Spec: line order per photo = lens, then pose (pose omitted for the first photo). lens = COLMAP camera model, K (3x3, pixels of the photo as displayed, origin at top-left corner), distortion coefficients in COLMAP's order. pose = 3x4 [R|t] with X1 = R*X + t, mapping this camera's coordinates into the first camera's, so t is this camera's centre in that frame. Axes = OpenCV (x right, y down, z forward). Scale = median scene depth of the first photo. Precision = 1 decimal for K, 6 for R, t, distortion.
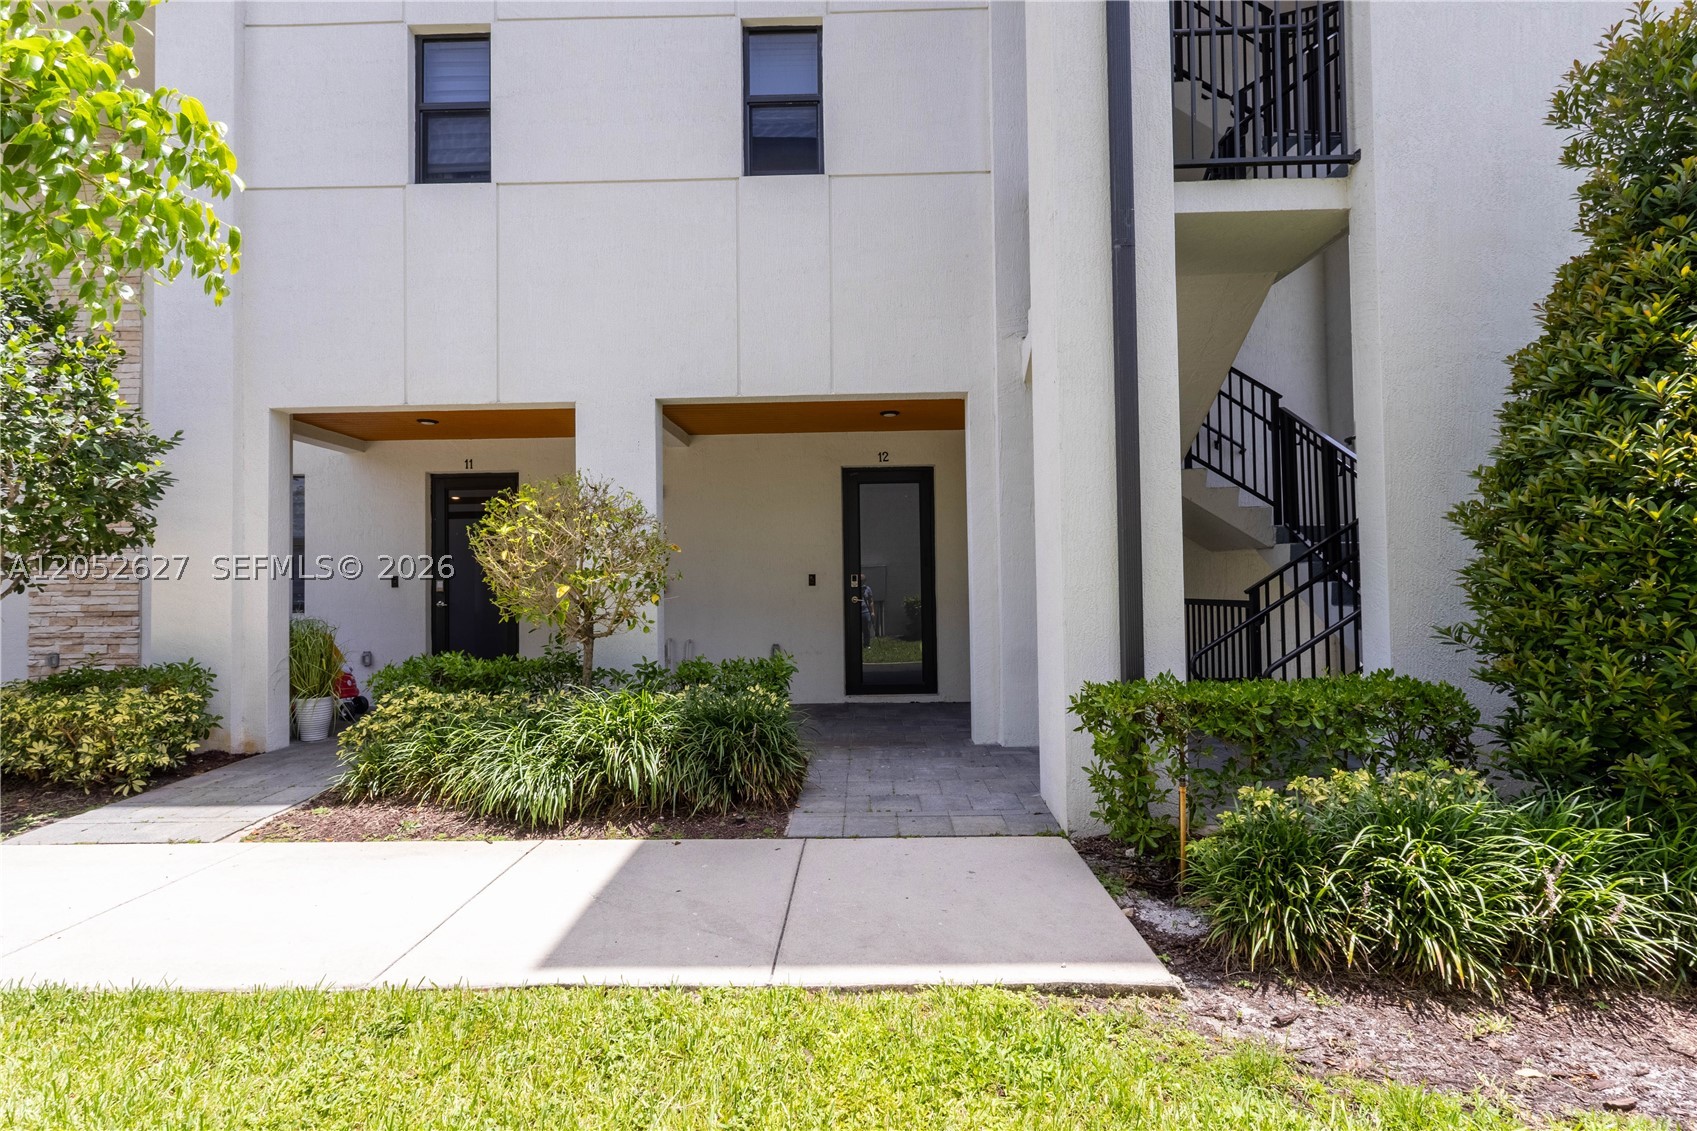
lens RADIAL K [[779.3, 0, 852.9], [0, 779.3, 566.3], [0, 0, 1]] dist [0.000169, 0.004030]
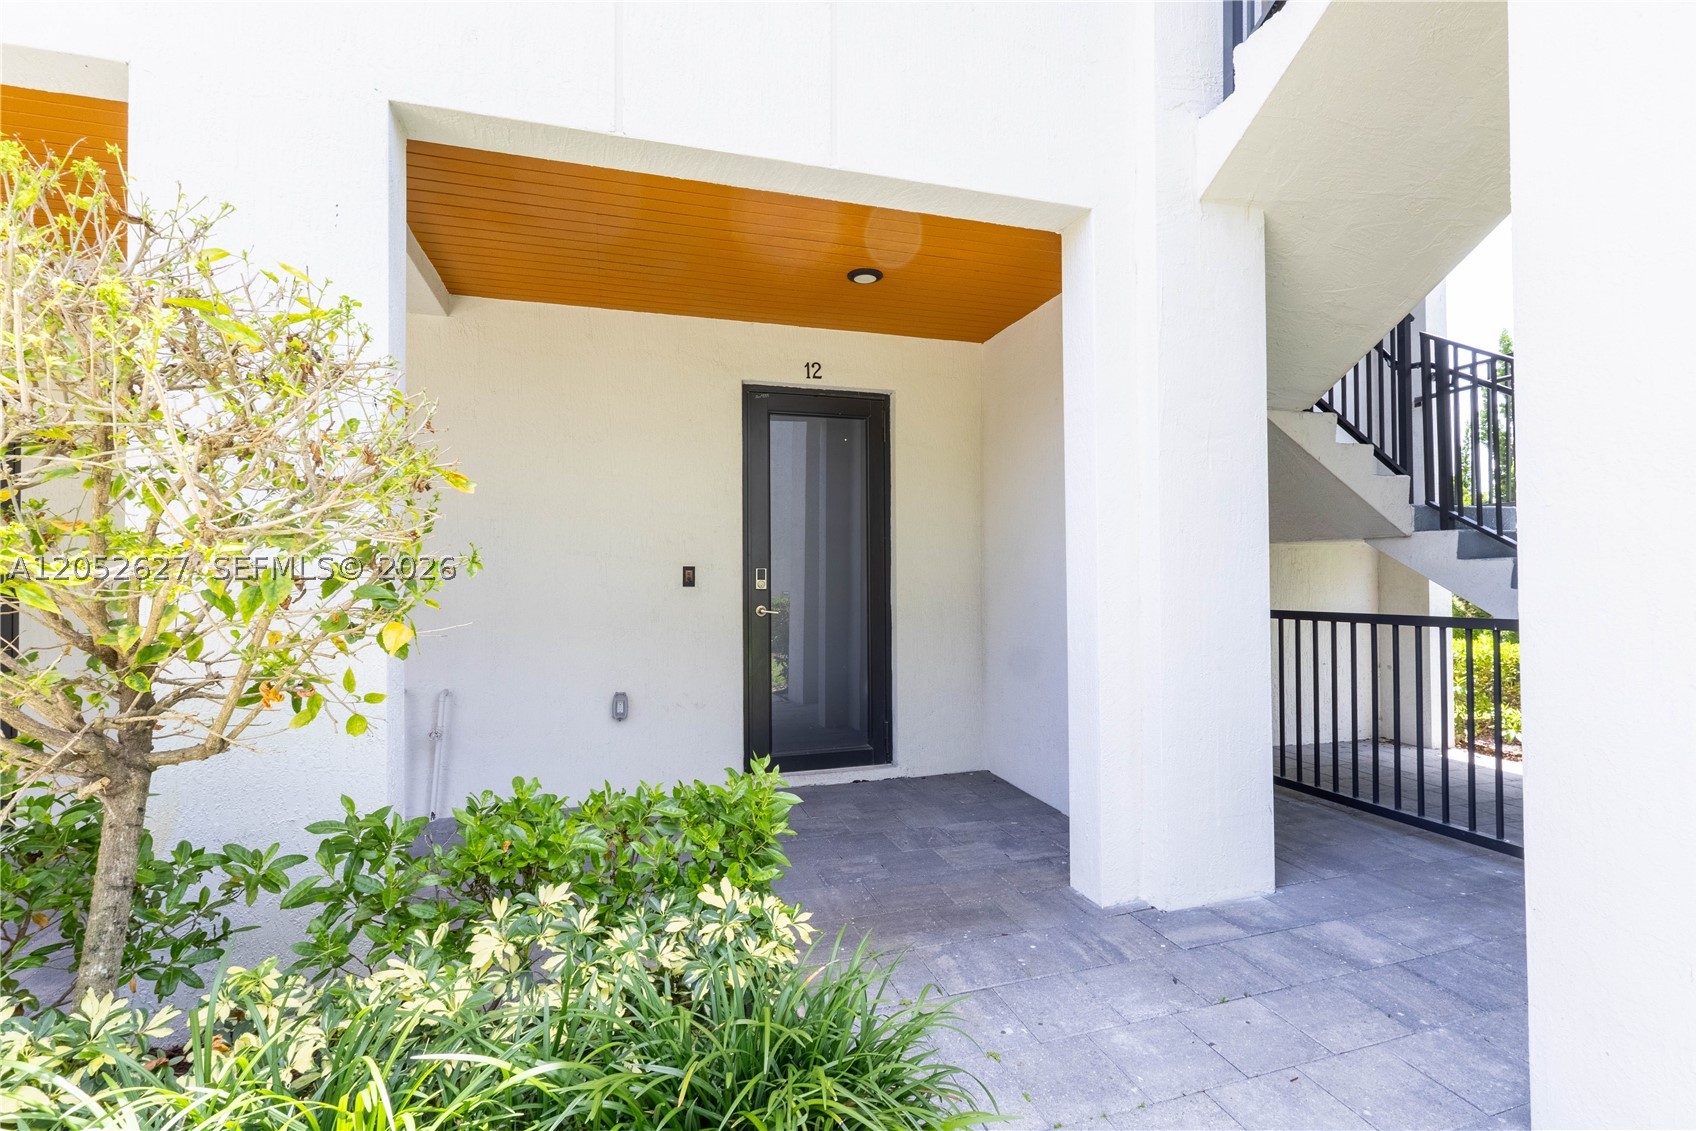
lens RADIAL K [[779.3, 0, 852.9], [0, 779.3, 566.3], [0, 0, 1]] dist [0.000169, 0.004030]
pose [[0.949629, 0.014137, 0.313057, -0.156977], [-0.015171, 0.999885, 0.000867, 0.010642], [-0.313008, -0.005573, 0.949734, 0.574278]]
